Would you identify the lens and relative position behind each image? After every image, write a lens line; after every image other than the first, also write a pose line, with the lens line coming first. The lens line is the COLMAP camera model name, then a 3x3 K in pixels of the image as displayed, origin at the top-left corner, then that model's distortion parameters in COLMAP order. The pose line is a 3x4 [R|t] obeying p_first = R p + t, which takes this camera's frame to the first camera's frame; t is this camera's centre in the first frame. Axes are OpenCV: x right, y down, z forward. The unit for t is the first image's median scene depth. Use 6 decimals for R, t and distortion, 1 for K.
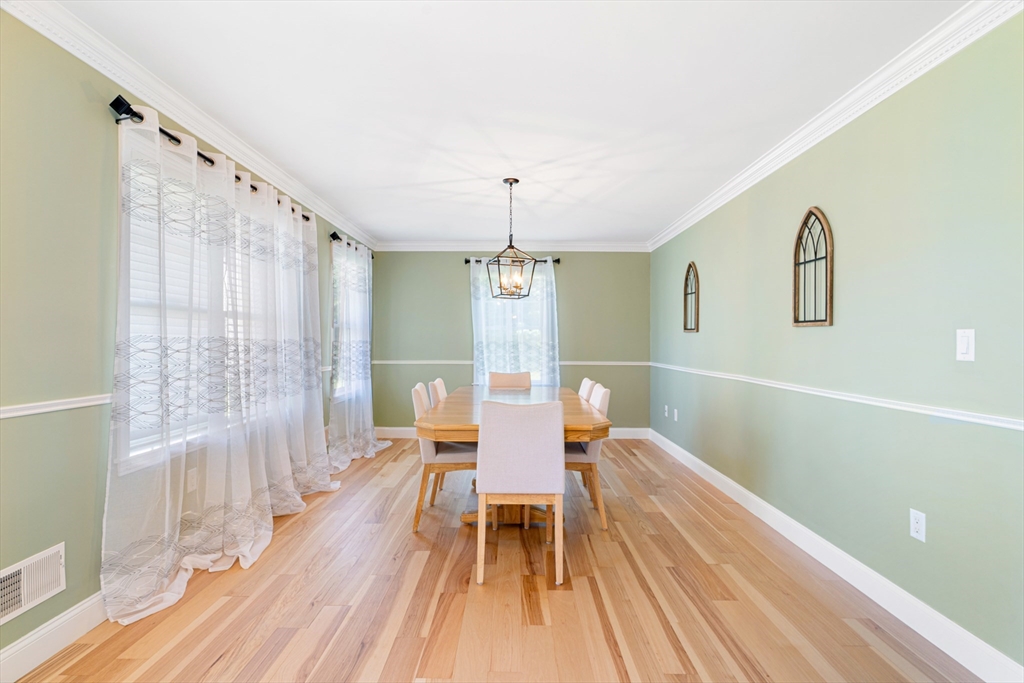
lens RADIAL K [[507.6, 0, 517.0], [0, 507.6, 337.4], [0, 0, 1]] dist [0.002744, 0.000619]
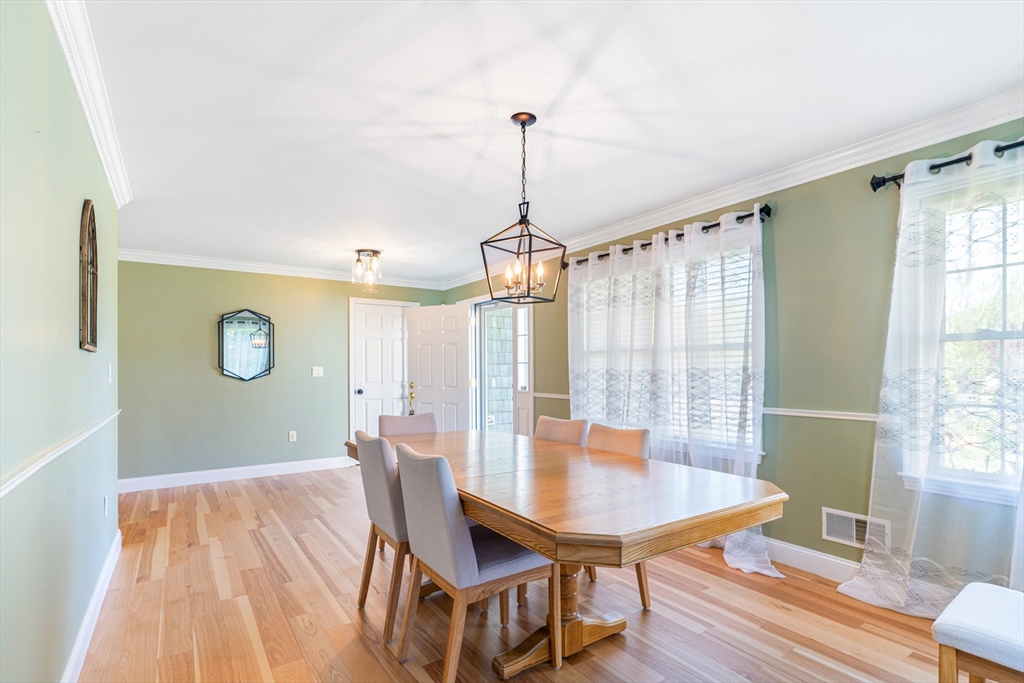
lens RADIAL K [[496.4, 0, 512.8], [0, 496.4, 372.6], [0, 0, 1]] dist [0.000329, 0.000031]
pose [[-0.833210, -0.002166, -0.552953, 0.442443], [0.003717, 0.999948, -0.009518, 0.022112], [0.552945, -0.009986, -0.833158, 1.938913]]
